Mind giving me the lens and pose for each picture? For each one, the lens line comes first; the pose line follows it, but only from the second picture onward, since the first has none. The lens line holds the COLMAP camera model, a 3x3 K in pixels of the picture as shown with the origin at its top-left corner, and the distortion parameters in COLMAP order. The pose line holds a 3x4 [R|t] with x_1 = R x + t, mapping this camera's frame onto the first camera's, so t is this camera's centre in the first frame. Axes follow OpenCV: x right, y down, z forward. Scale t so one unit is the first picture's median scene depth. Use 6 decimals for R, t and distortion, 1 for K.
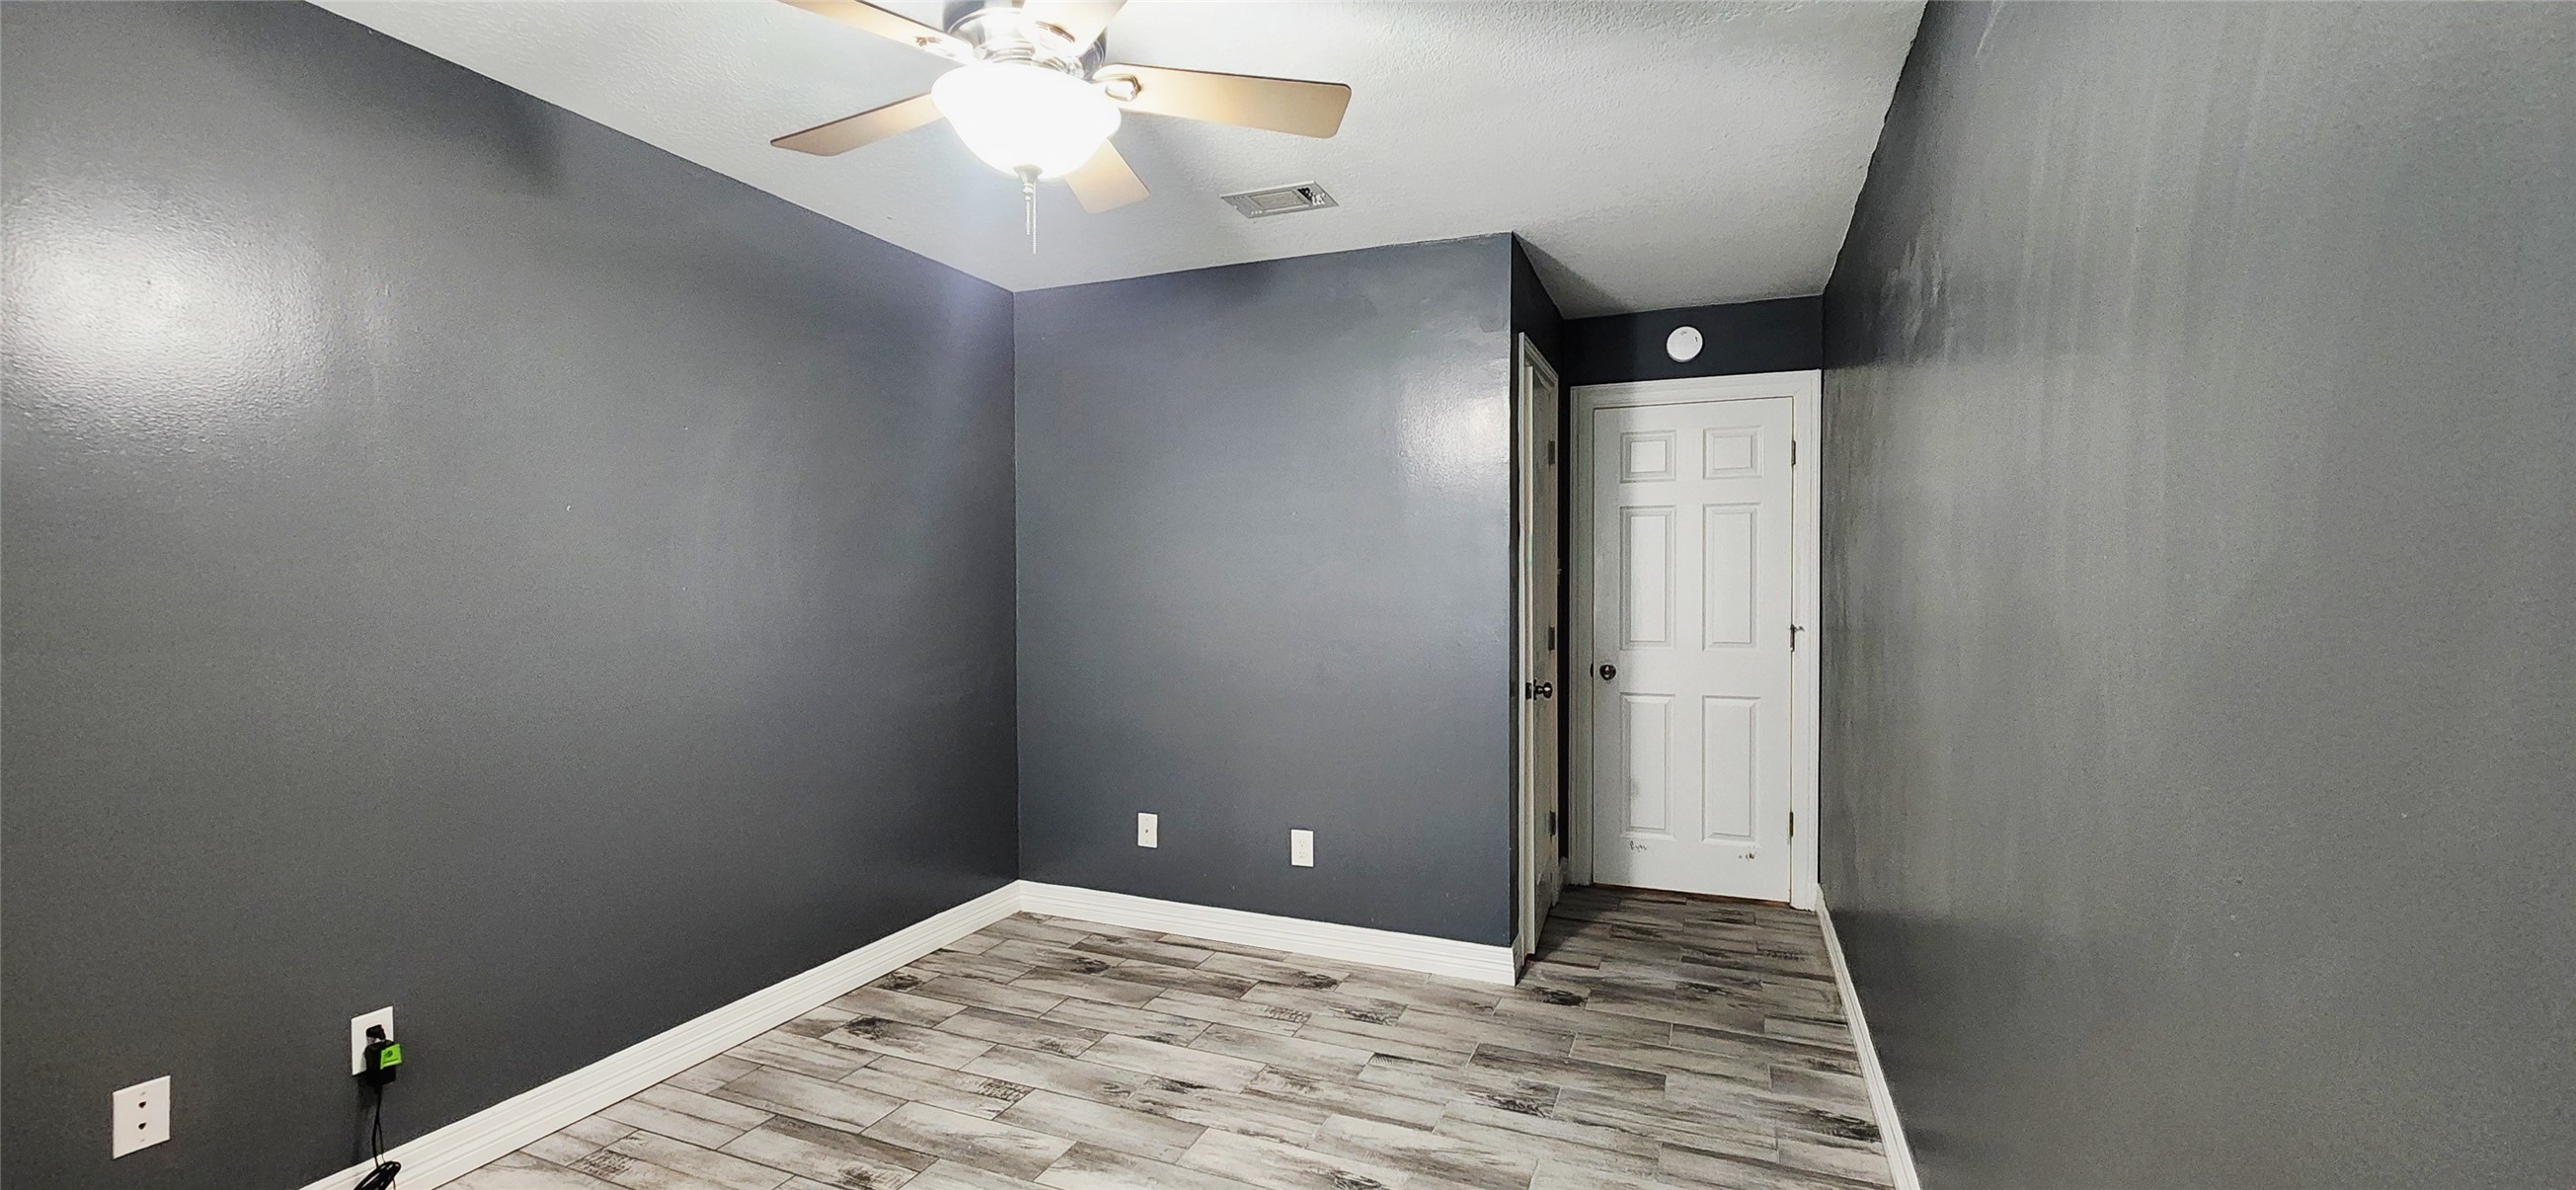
lens RADIAL K [[1052.9, 0, 1276.6], [0, 1052.9, 591.8], [0, 0, 1]] dist [0.008724, -0.003302]
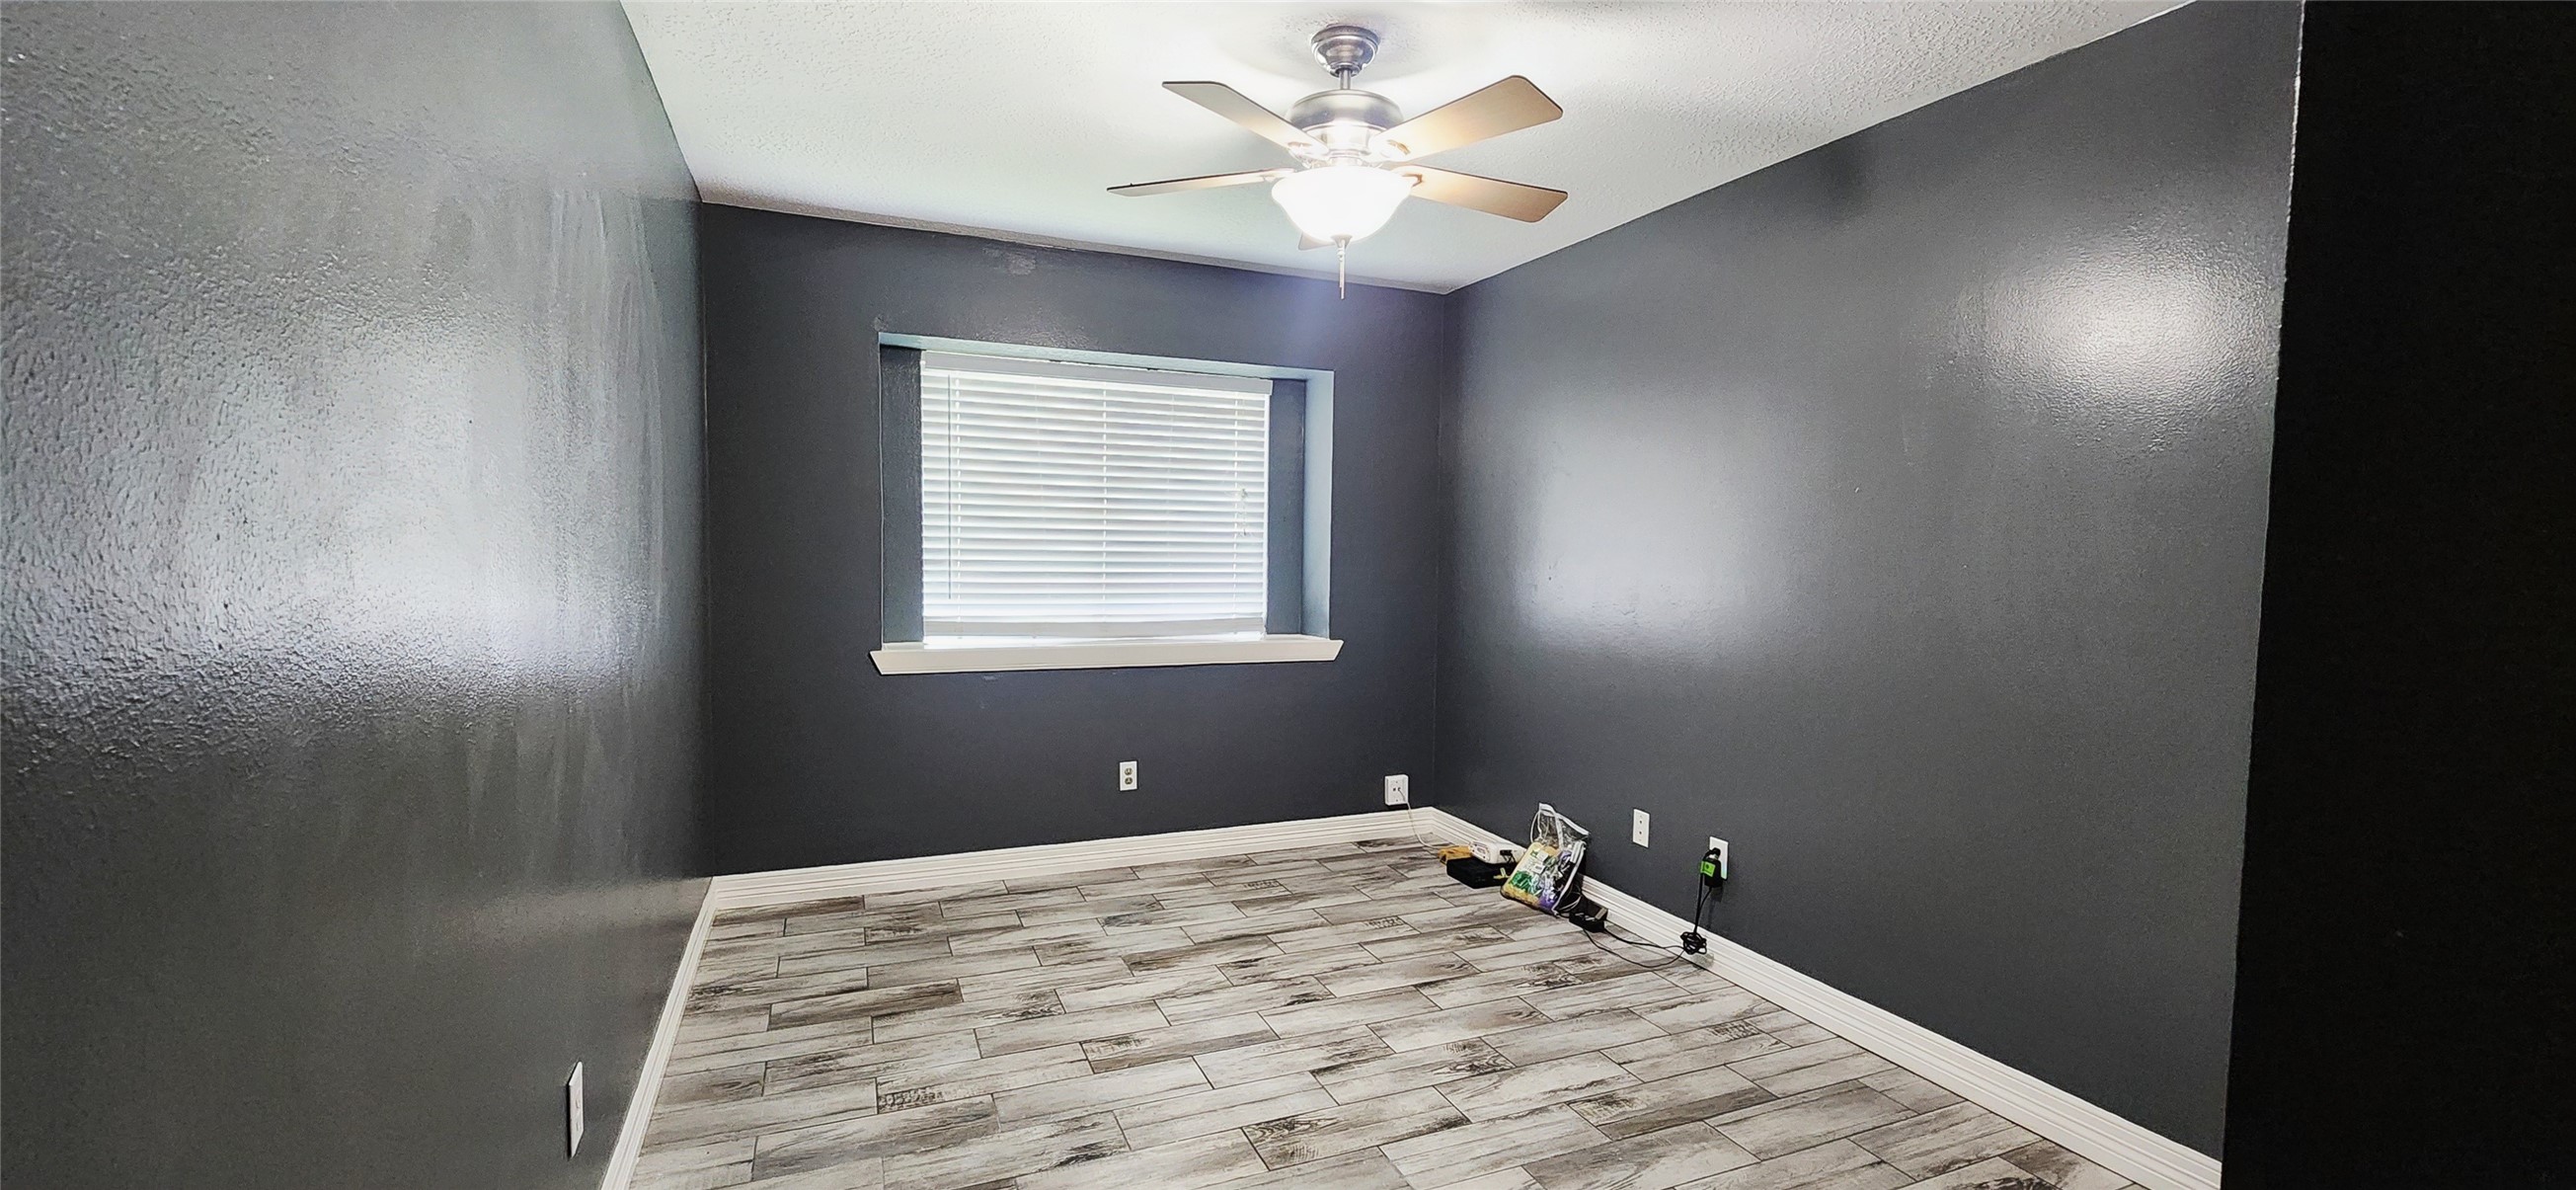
lens RADIAL K [[1052.9, 0, 1275.5], [0, 1052.9, 598.5], [0, 0, 1]] dist [0.008724, -0.003302]
pose [[-0.690853, 0.031136, -0.722325, 0.553024], [-0.027279, 0.997238, 0.069077, -0.026207], [0.722481, 0.067426, -0.688095, 1.309174]]
